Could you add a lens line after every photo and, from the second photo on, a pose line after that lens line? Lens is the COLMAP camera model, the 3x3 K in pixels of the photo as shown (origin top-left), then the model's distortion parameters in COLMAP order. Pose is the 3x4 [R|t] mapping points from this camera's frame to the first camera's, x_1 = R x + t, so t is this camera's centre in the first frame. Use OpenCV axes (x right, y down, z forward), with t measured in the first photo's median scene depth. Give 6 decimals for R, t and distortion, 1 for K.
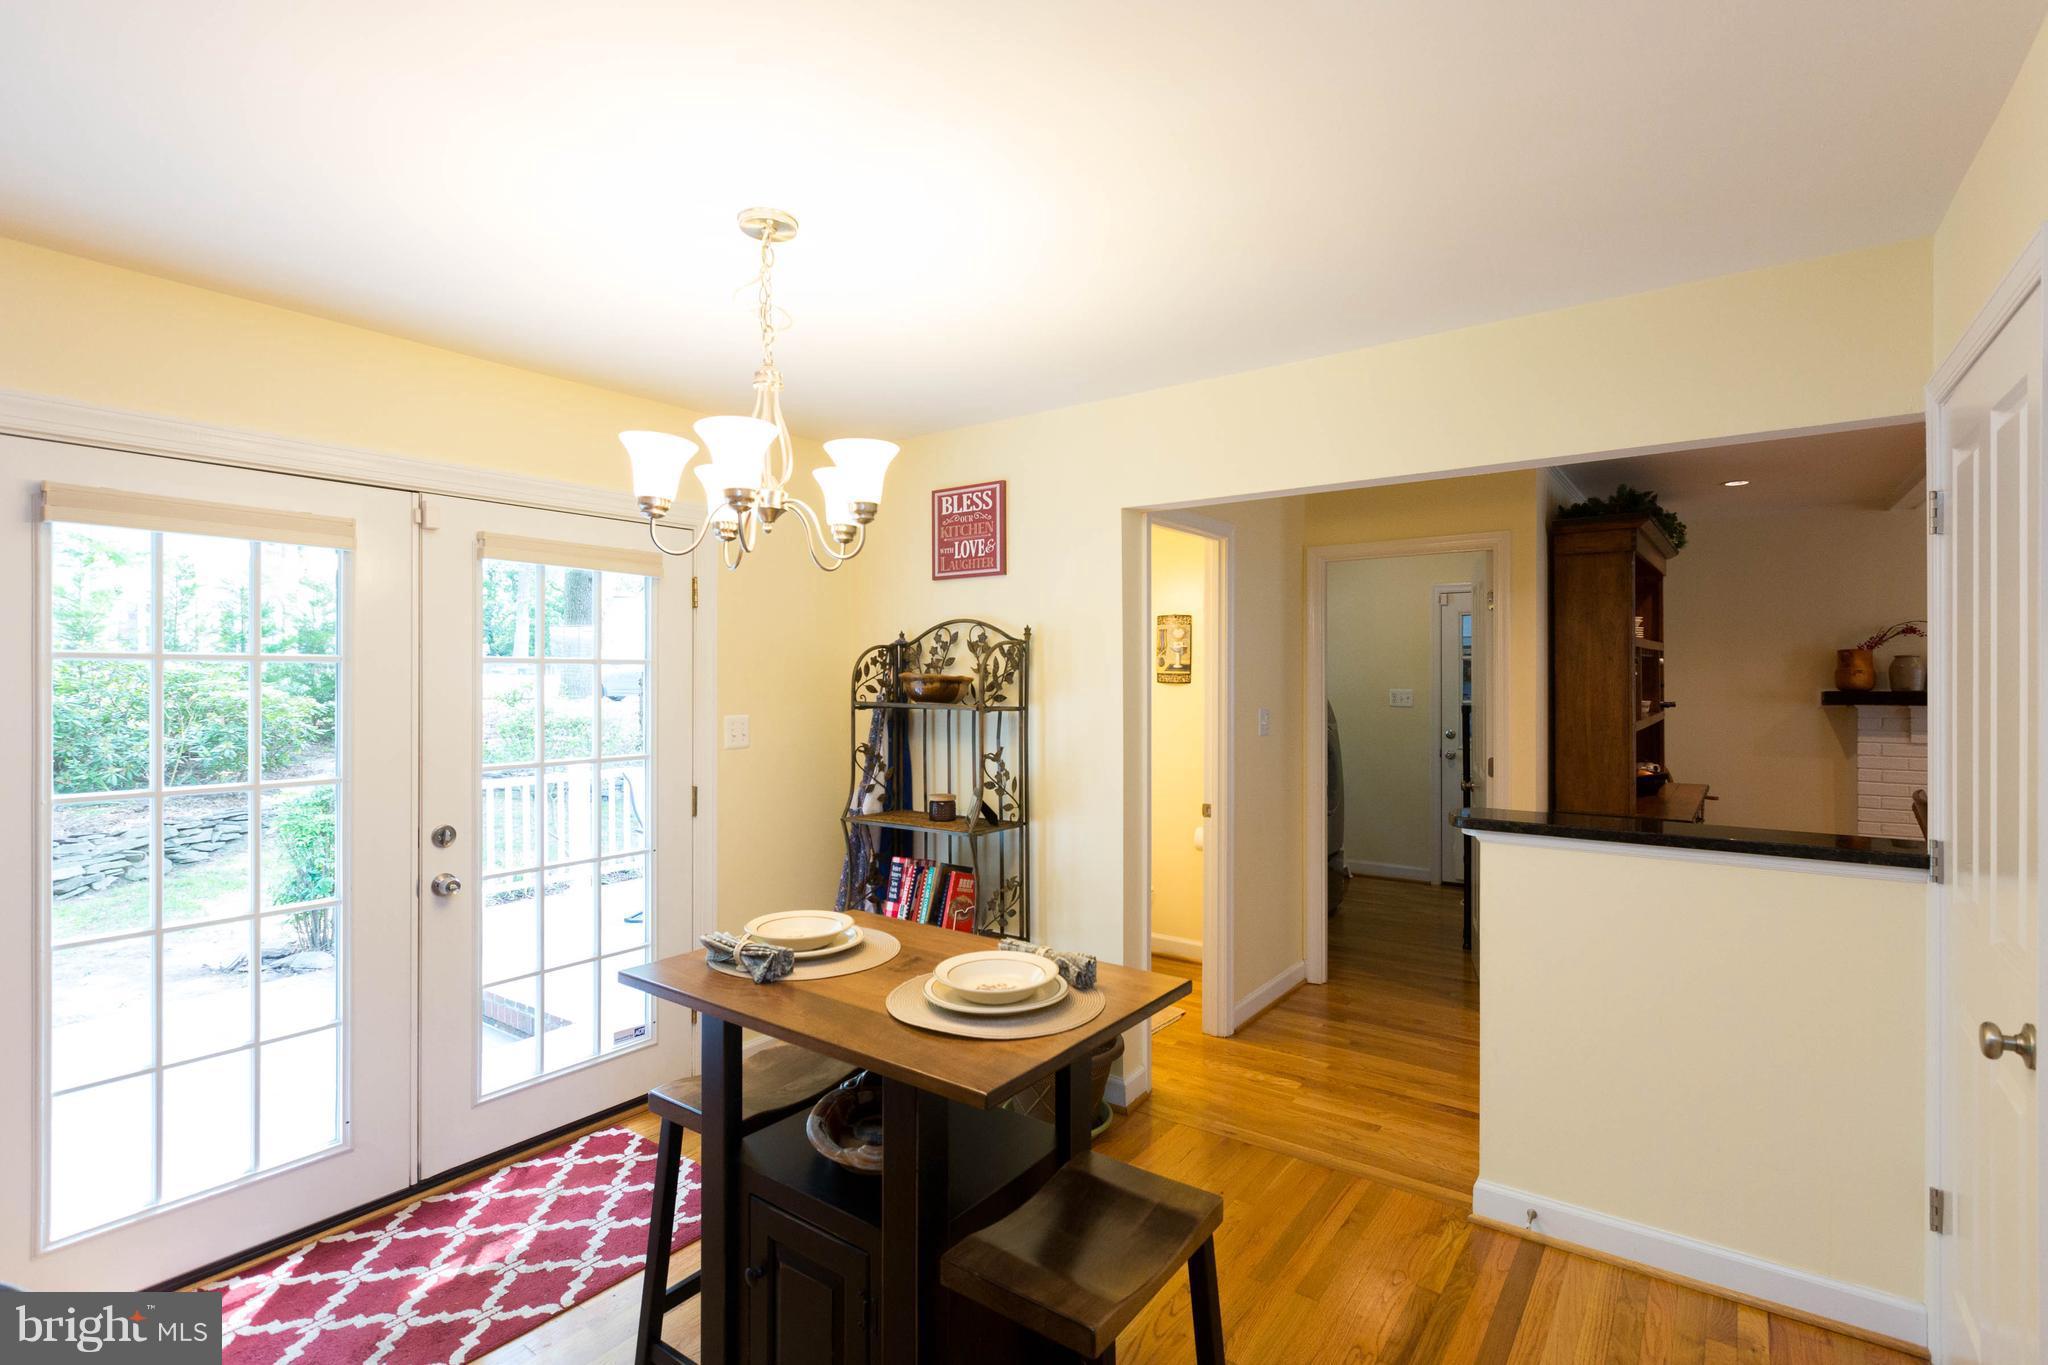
lens RADIAL K [[926.0, 0, 1043.2], [0, 926.0, 682.3], [0, 0, 1]] dist [-0.003265, -0.000393]
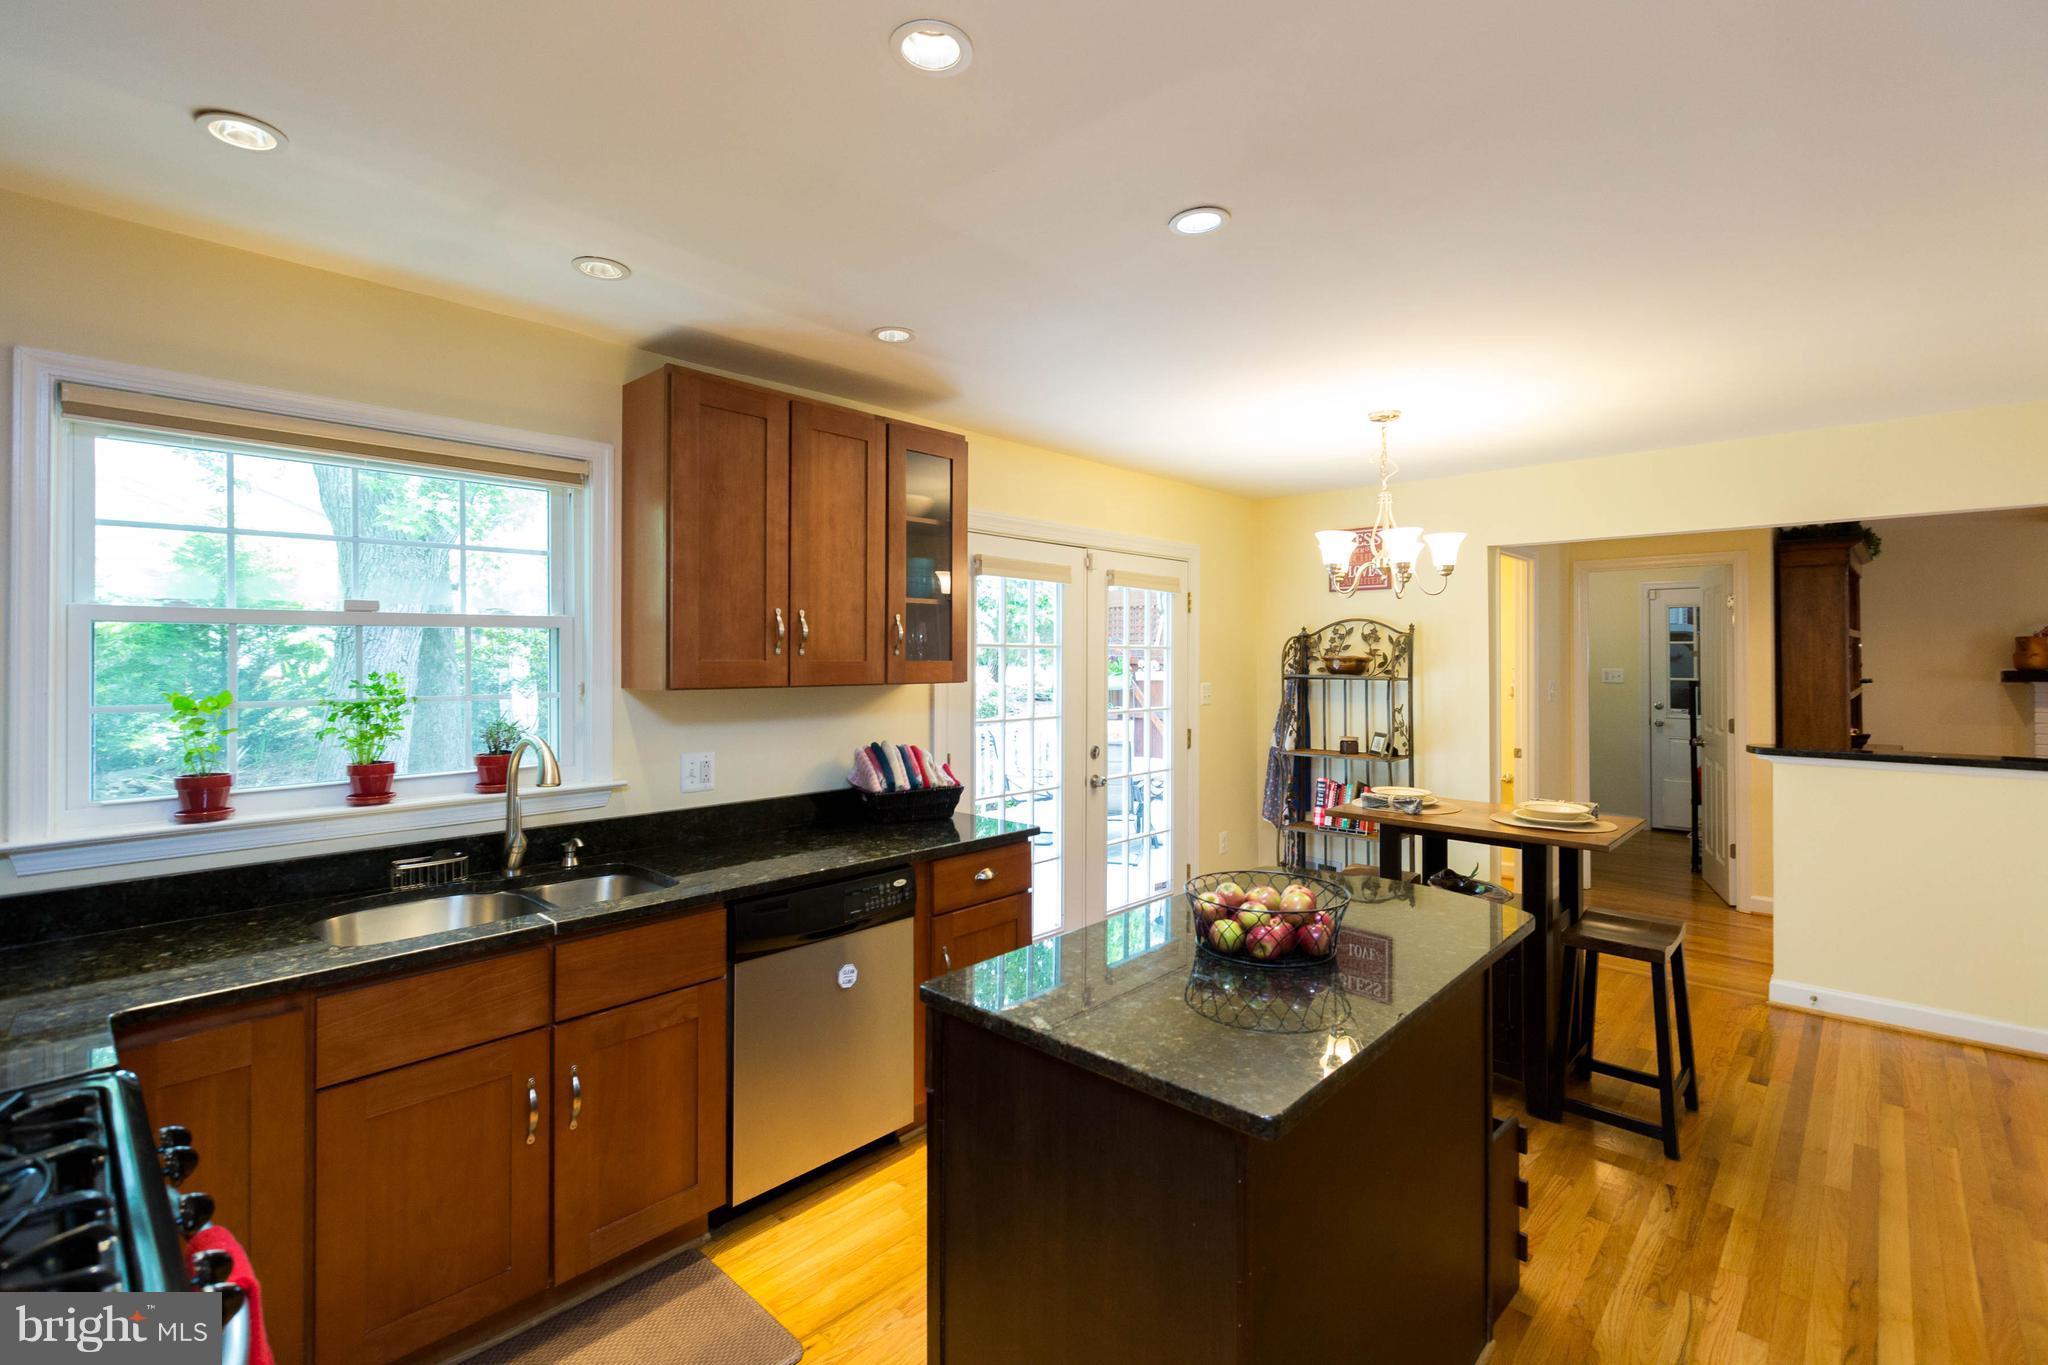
lens RADIAL K [[926.0, 0, 1021.3], [0, 926.0, 662.9], [0, 0, 1]] dist [-0.003265, -0.000393]
pose [[0.993834, 0.002234, -0.110854, -0.445955], [-0.002288, 0.999997, -0.000362, 0.003874], [0.110853, 0.000614, 0.993837, -0.511226]]
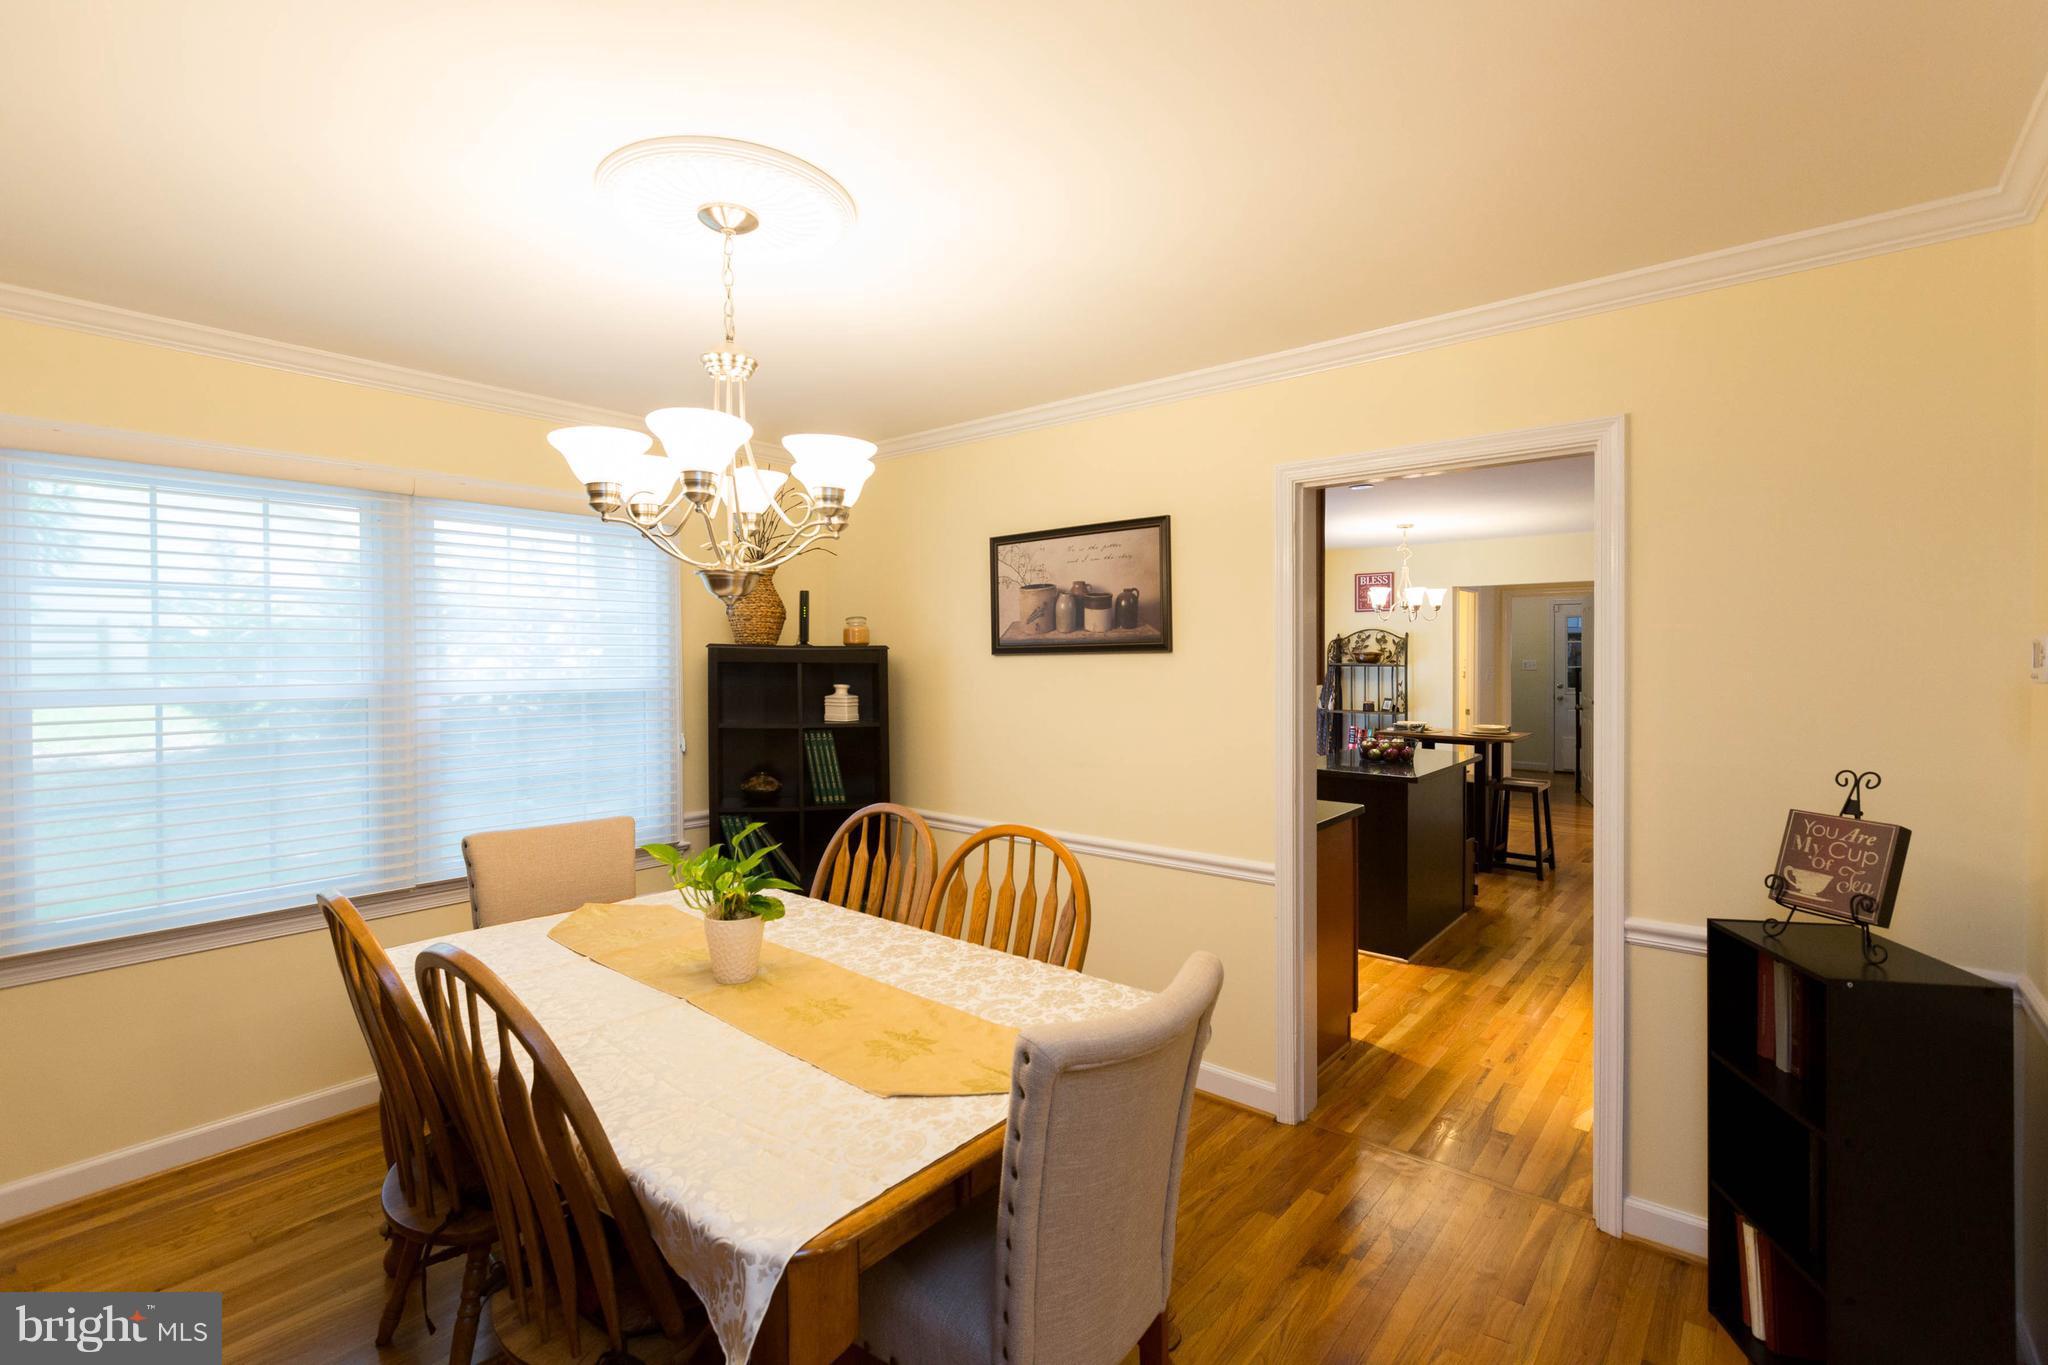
lens RADIAL K [[926.0, 0, 1009.6], [0, 926.0, 683.5], [0, 0, 1]] dist [-0.003265, -0.000393]
pose [[0.997772, 0.004351, -0.066568, -0.852177], [-0.002484, 0.999602, 0.028104, 0.007612], [0.066664, -0.027876, 0.997386, -1.436634]]
